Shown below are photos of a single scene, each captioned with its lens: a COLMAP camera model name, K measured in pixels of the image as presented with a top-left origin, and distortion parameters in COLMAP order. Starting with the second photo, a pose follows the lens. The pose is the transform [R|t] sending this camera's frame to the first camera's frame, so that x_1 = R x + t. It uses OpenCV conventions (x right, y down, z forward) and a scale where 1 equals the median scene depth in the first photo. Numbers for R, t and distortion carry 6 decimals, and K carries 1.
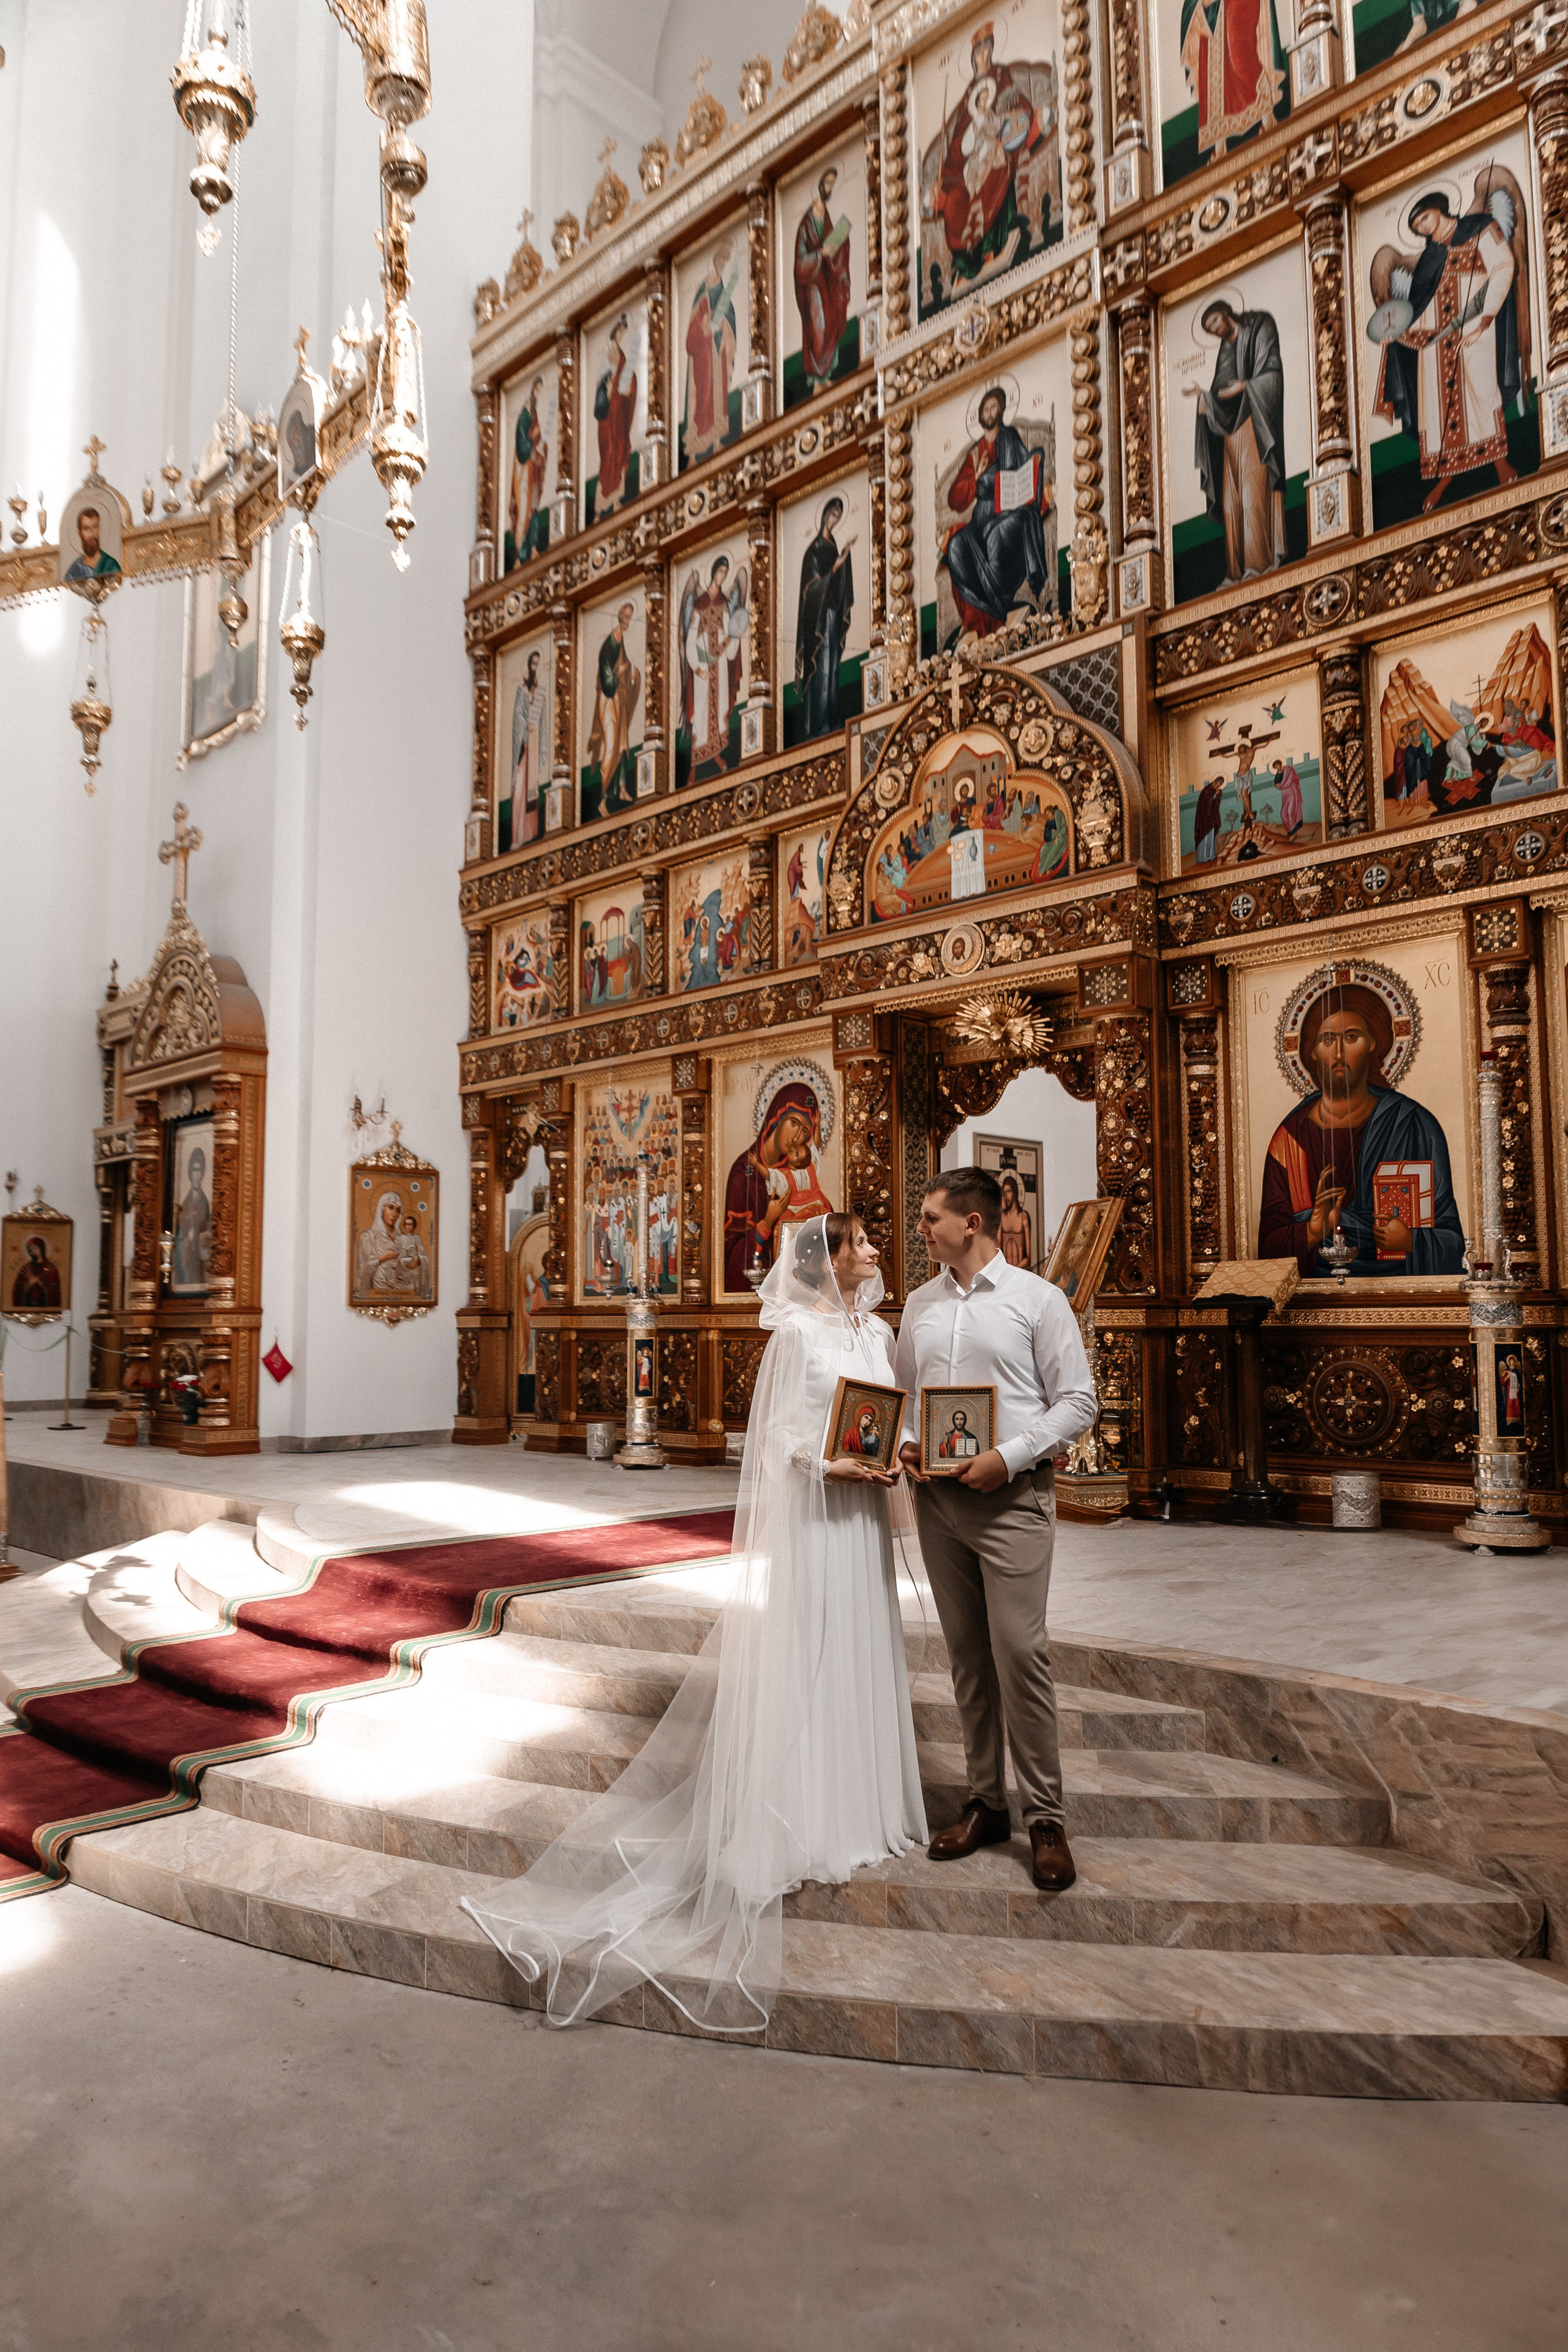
lens RADIAL K [[1602.1, 0, 777.4], [0, 1602.1, 1196.8], [0, 0, 1]] dist [-0.016035, 0.000679]
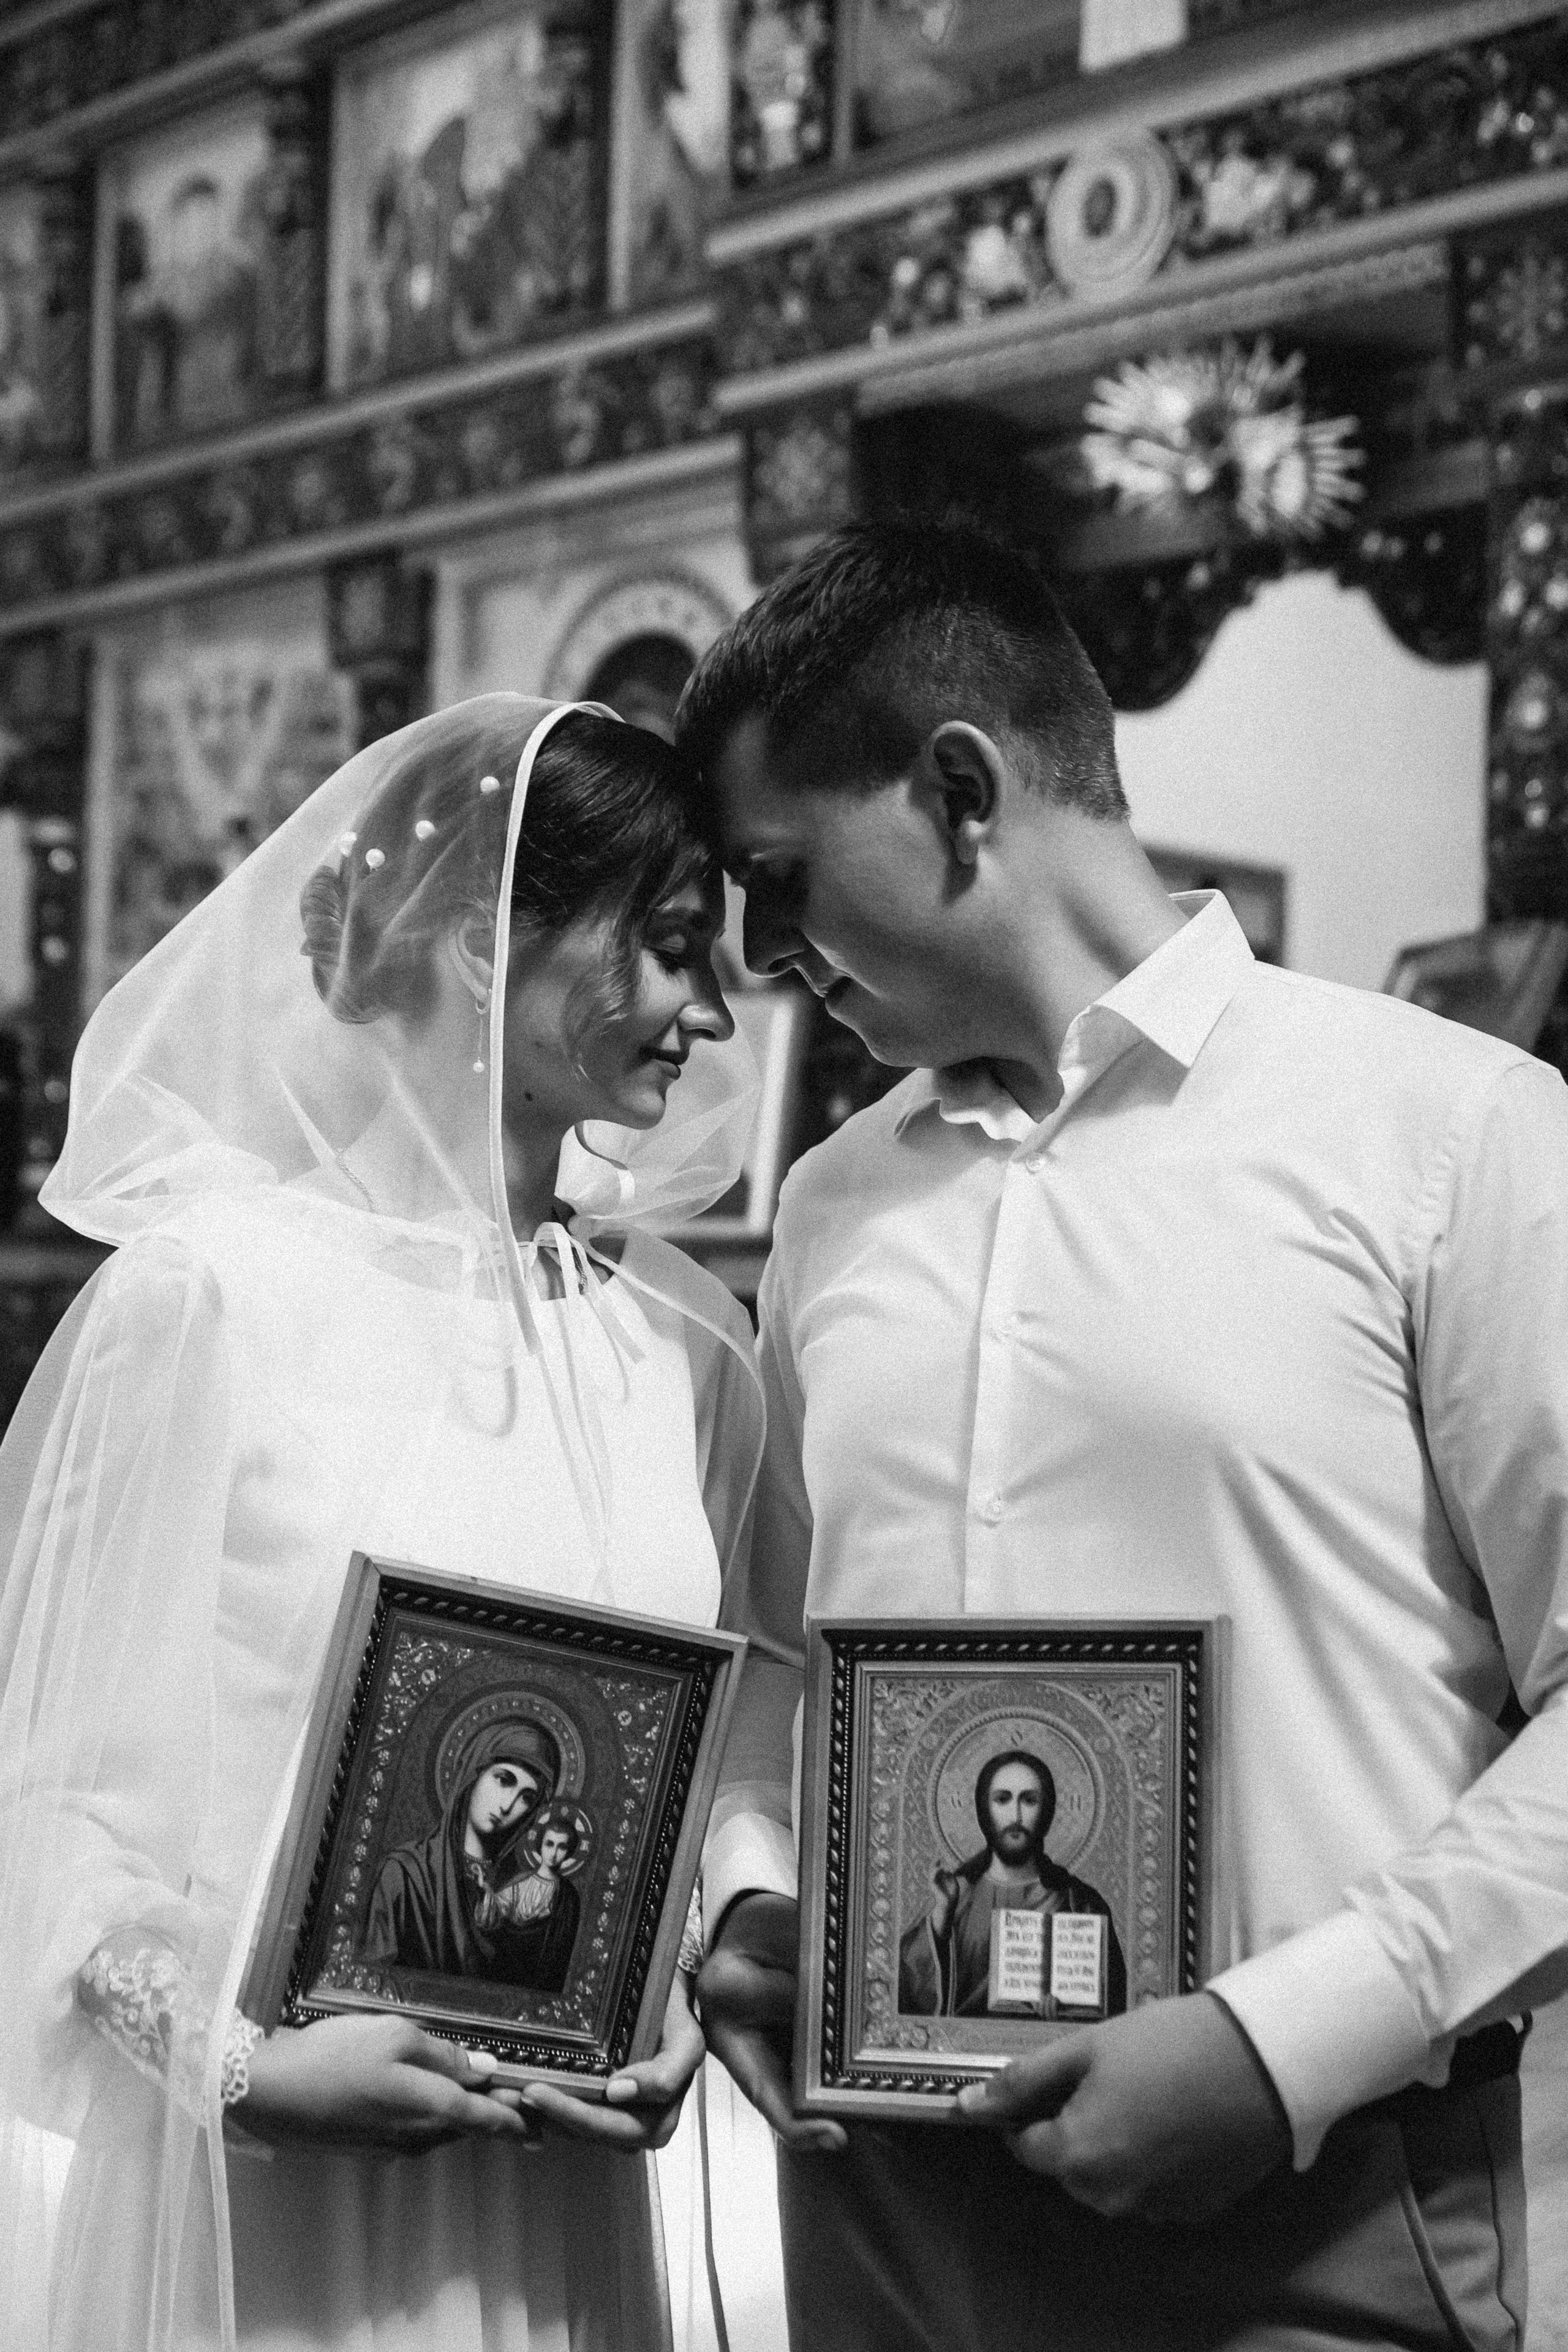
lens RADIAL K [[3178.8, 0, 795.5], [0, 3178.8, 1166.2], [0, 0, 1]] dist [0.001867, 0.000000]
pose [[0.999426, 0.025574, 0.022214, 0.036928], [-0.026440, 0.998865, 0.039607, 0.025500], [-0.021176, -0.040171, 0.998968, 0.302614]]
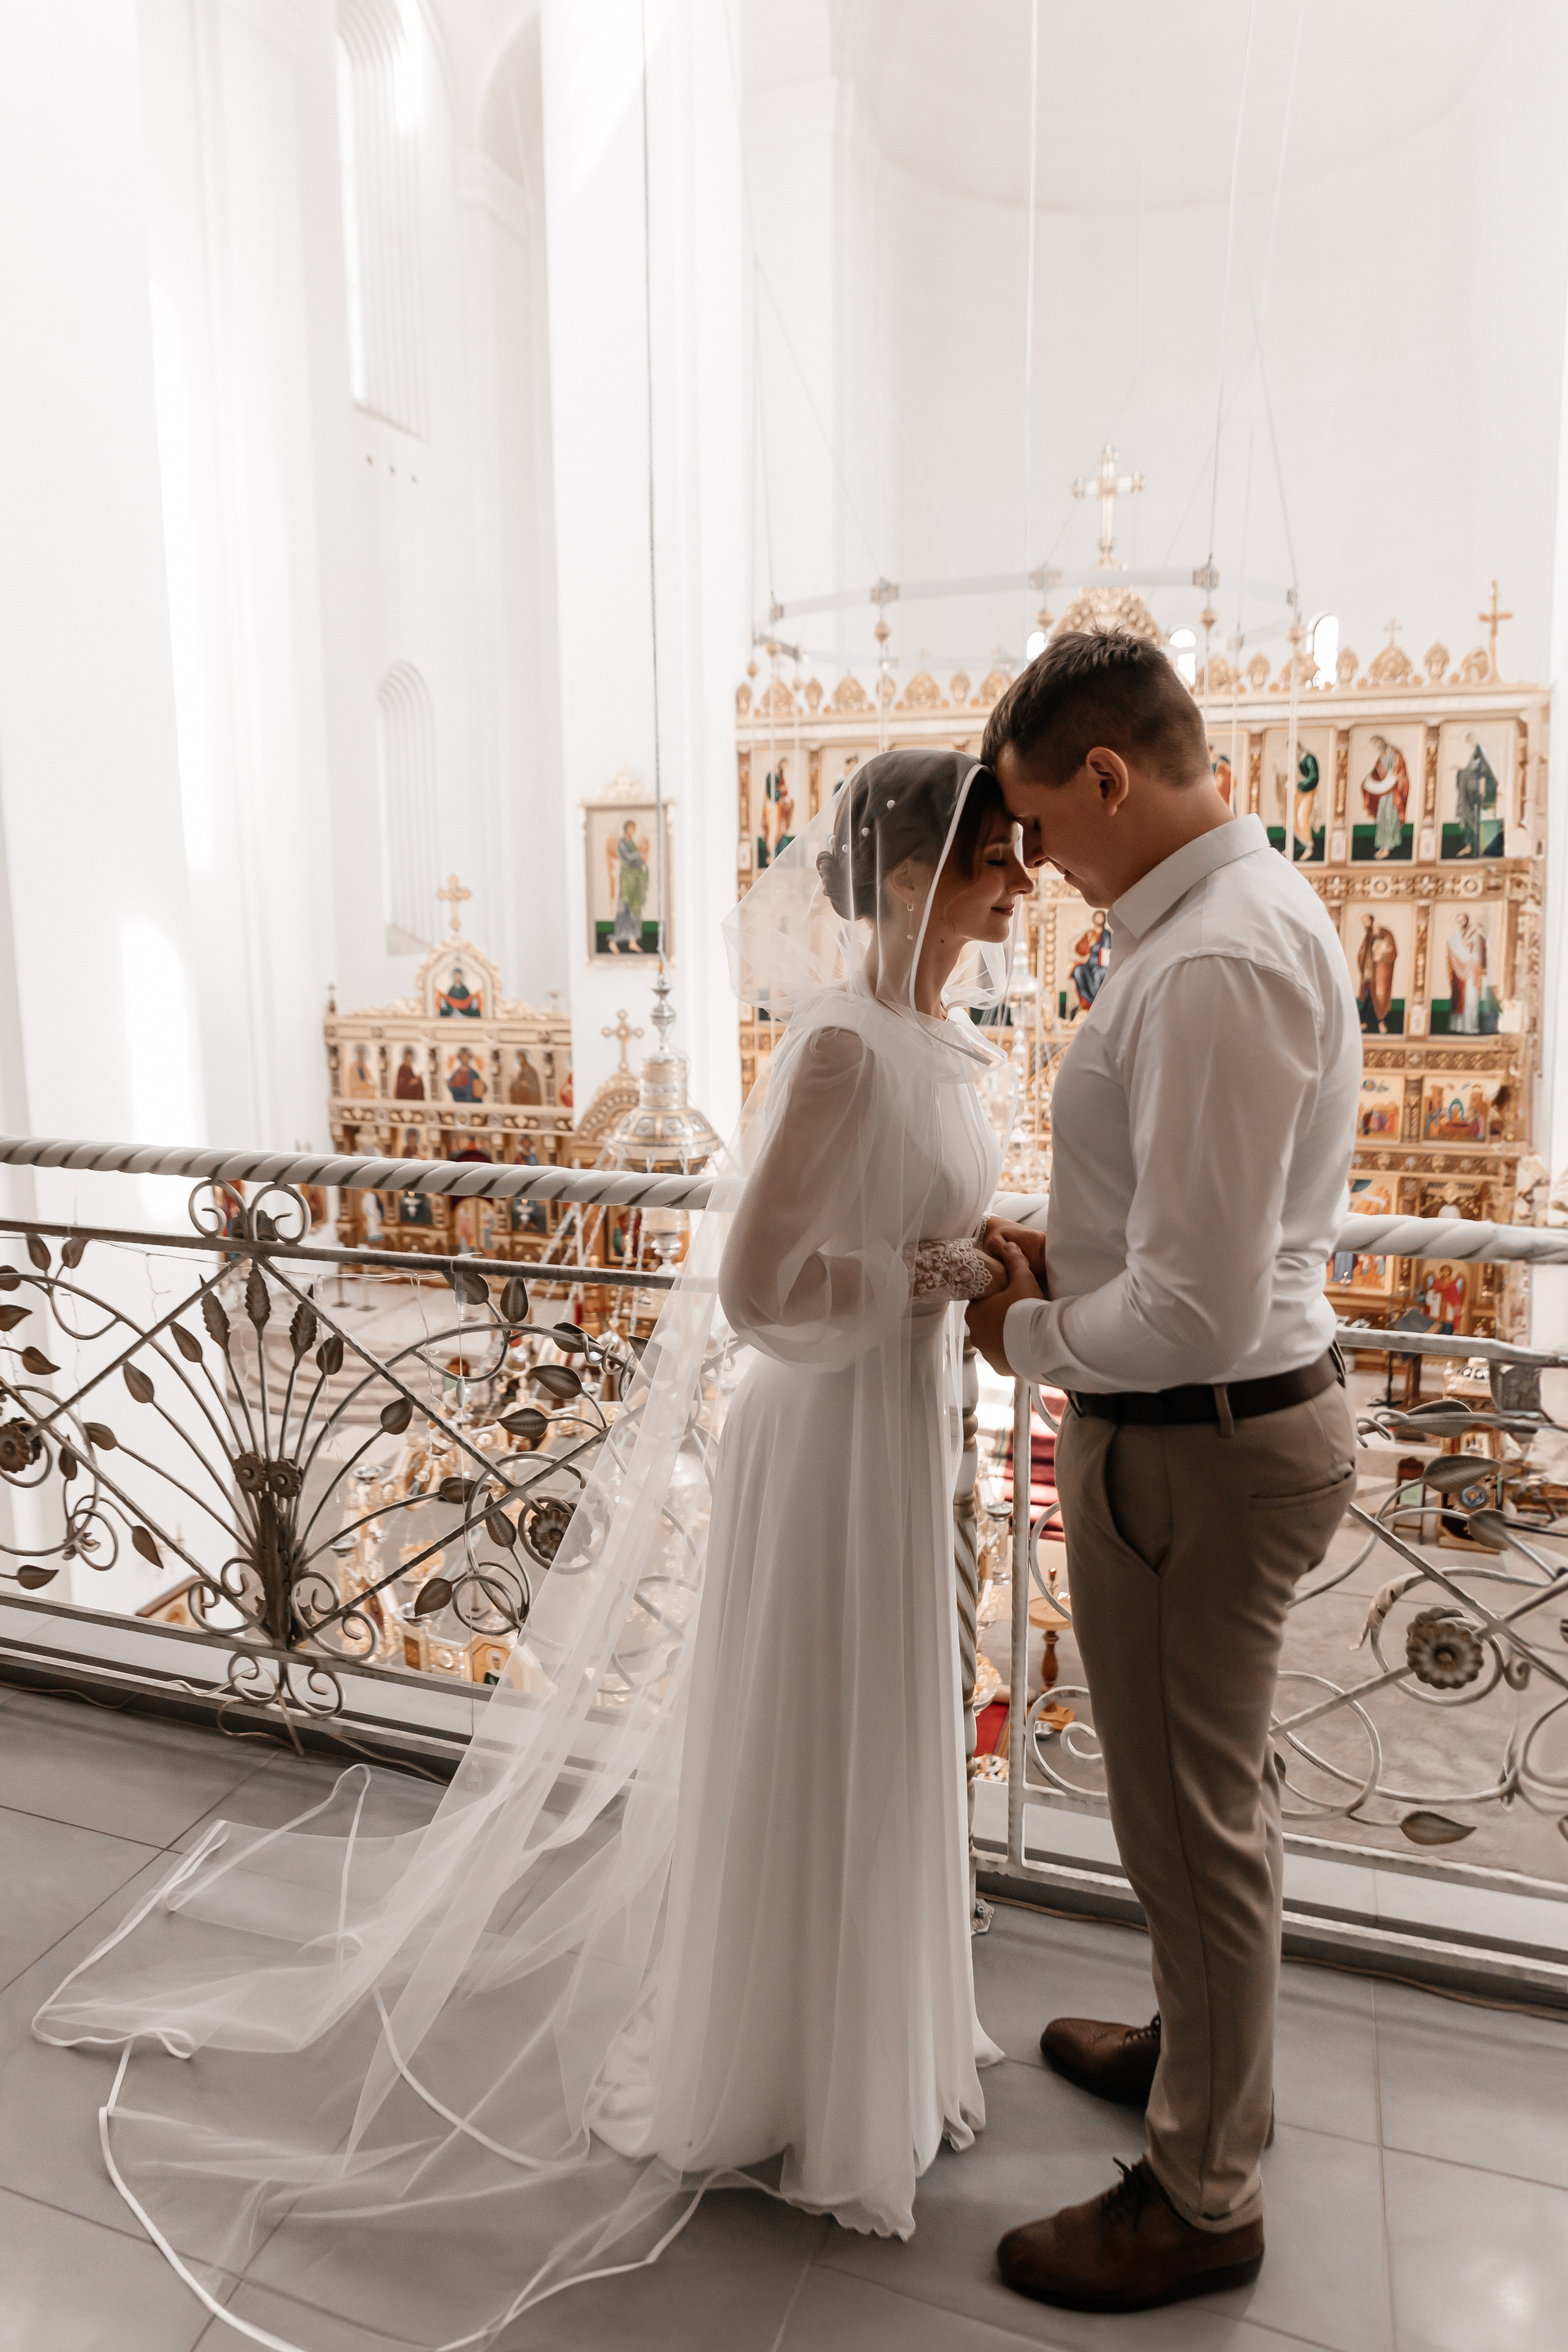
lens RADIAL K [[1602.1, 0, 788.1], [0, 1602.1, 1172.9], [0, 0, 1]] dist [-0.016035, 0.000679]
pose [[0.917774, -0.061141, 0.392368, -1.284597], [-0.027220, 0.976066, 0.215766, -0.637356], [-0.396169, -0.208705, 0.894144, -1.063946]]
